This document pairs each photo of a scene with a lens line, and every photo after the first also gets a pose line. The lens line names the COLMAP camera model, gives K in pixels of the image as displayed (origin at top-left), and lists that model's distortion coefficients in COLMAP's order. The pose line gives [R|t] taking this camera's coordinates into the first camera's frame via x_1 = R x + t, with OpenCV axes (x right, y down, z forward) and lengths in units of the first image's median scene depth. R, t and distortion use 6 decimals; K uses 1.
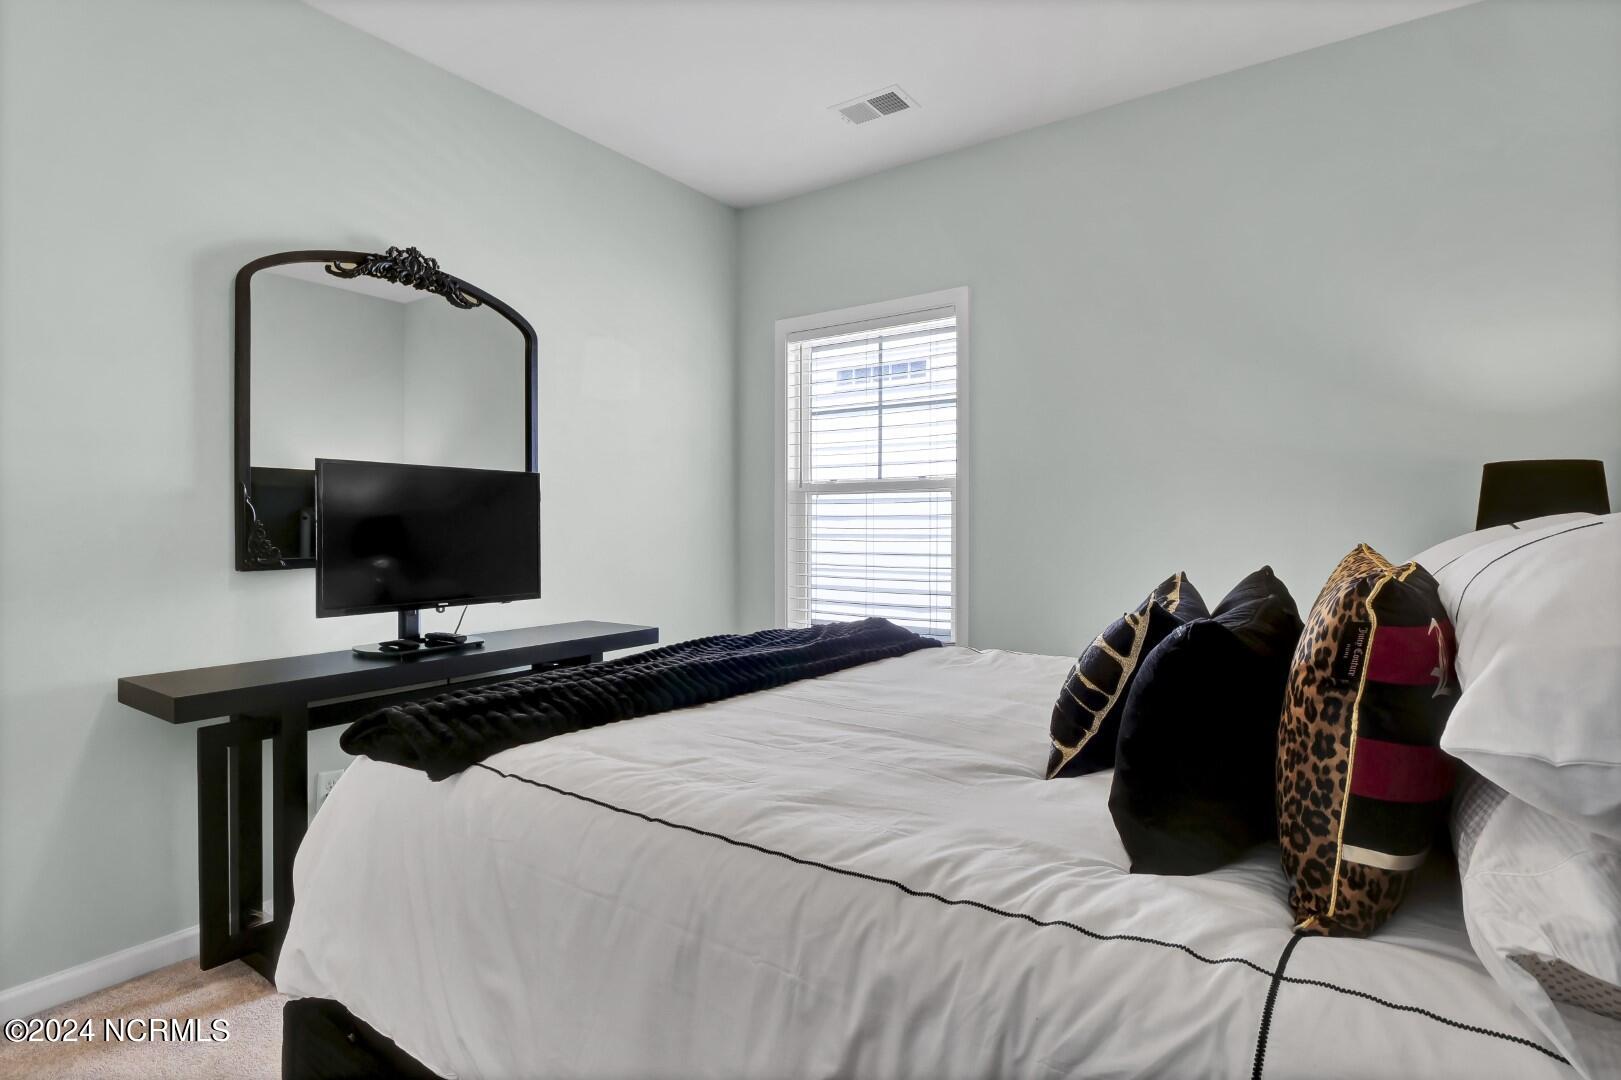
lens RADIAL K [[811.6, 0, 829.5], [0, 811.6, 533.2], [0, 0, 1]] dist [-0.033305, -0.000285]
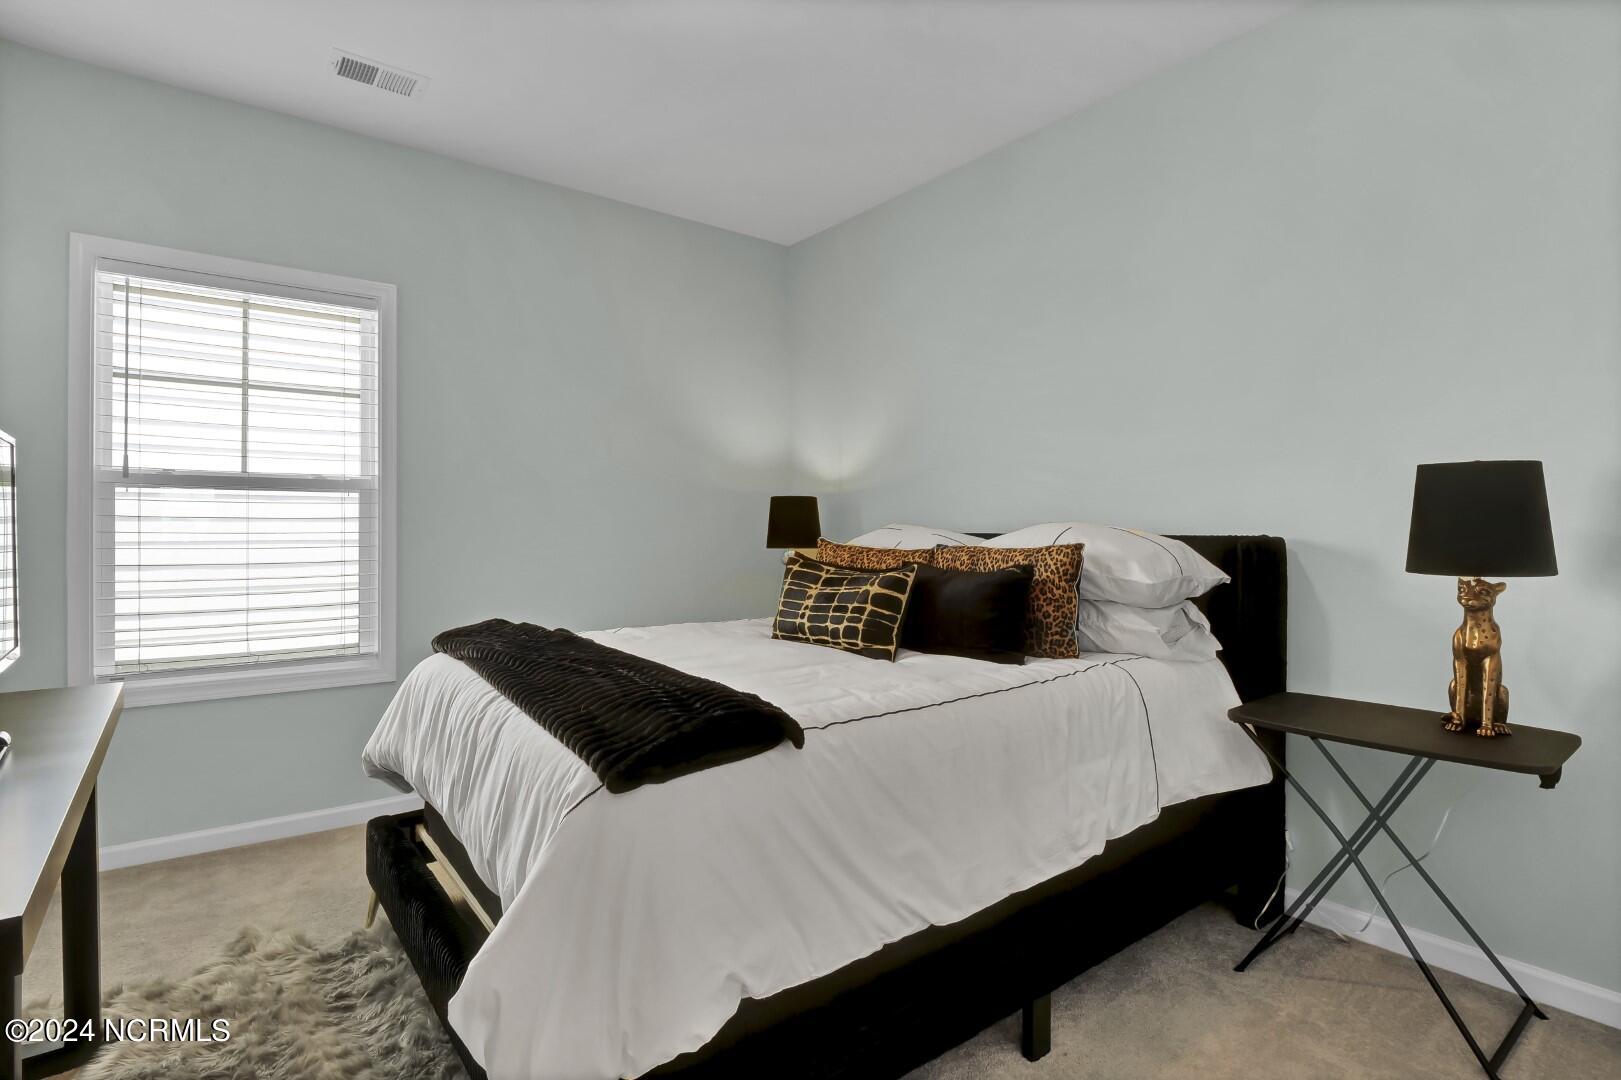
lens RADIAL K [[811.6, 0, 829.5], [0, 811.6, 533.2], [0, 0, 1]] dist [-0.033305, -0.000285]
pose [[0.297800, -0.001515, 0.954627, -0.531788], [0.009371, 0.999955, -0.001337, 0.000990], [-0.954582, 0.009344, 0.297801, 0.195023]]
